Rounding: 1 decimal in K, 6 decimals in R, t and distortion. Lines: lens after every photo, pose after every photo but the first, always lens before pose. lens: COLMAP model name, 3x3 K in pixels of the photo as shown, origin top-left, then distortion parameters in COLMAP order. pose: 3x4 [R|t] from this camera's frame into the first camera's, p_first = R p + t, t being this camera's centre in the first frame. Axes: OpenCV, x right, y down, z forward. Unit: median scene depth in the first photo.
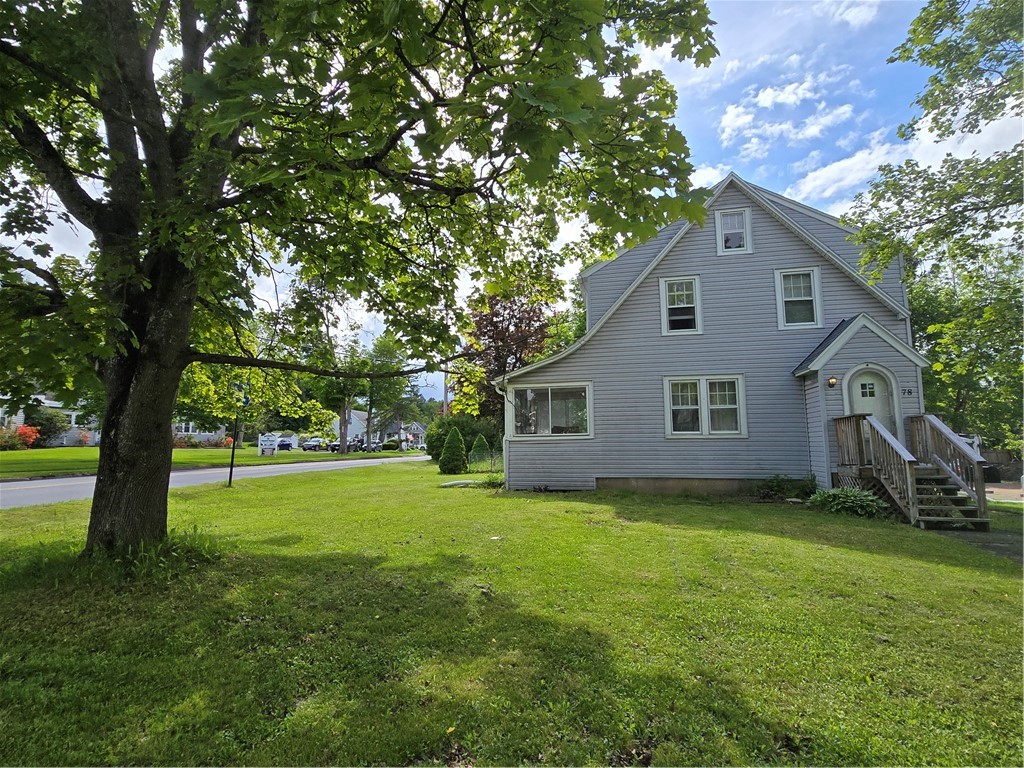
lens RADIAL K [[417.9, 0, 512.7], [0, 417.9, 384.4], [0, 0, 1]] dist [-0.000974, -0.000087]
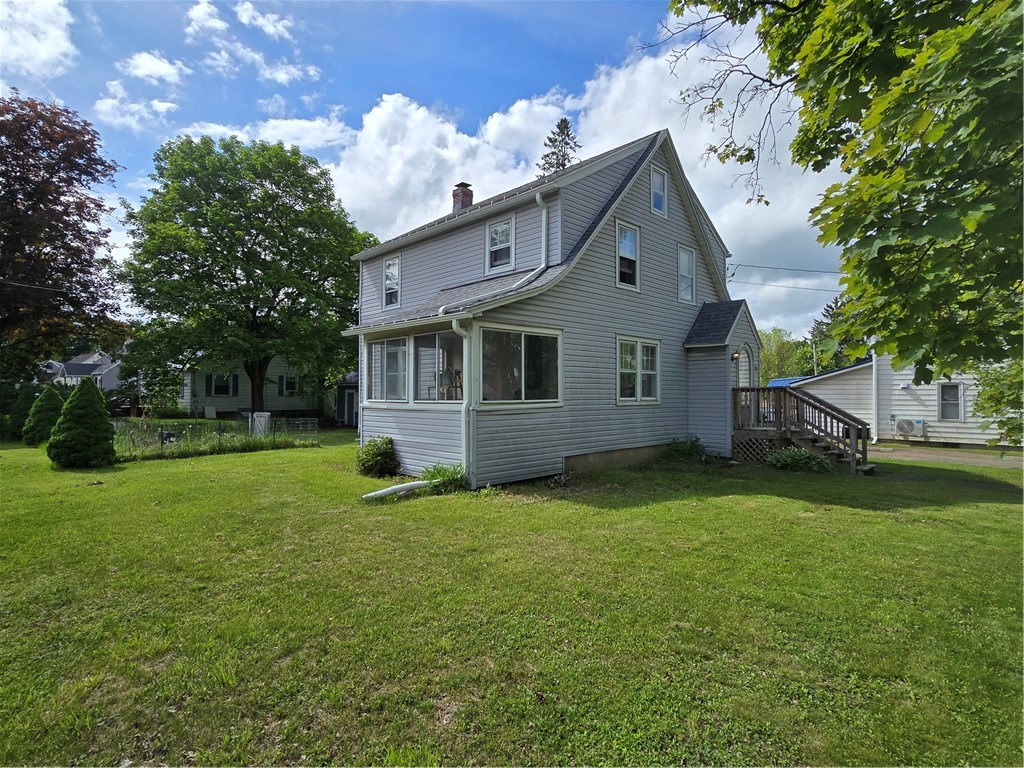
lens RADIAL K [[417.9, 0, 512.0], [0, 417.9, 386.9], [0, 0, 1]] dist [-0.000974, -0.000087]
pose [[0.769745, 0.022552, 0.637953, -0.360526], [-0.078100, 0.995195, 0.059054, 0.055949], [-0.633556, -0.095281, 0.767807, 0.470923]]
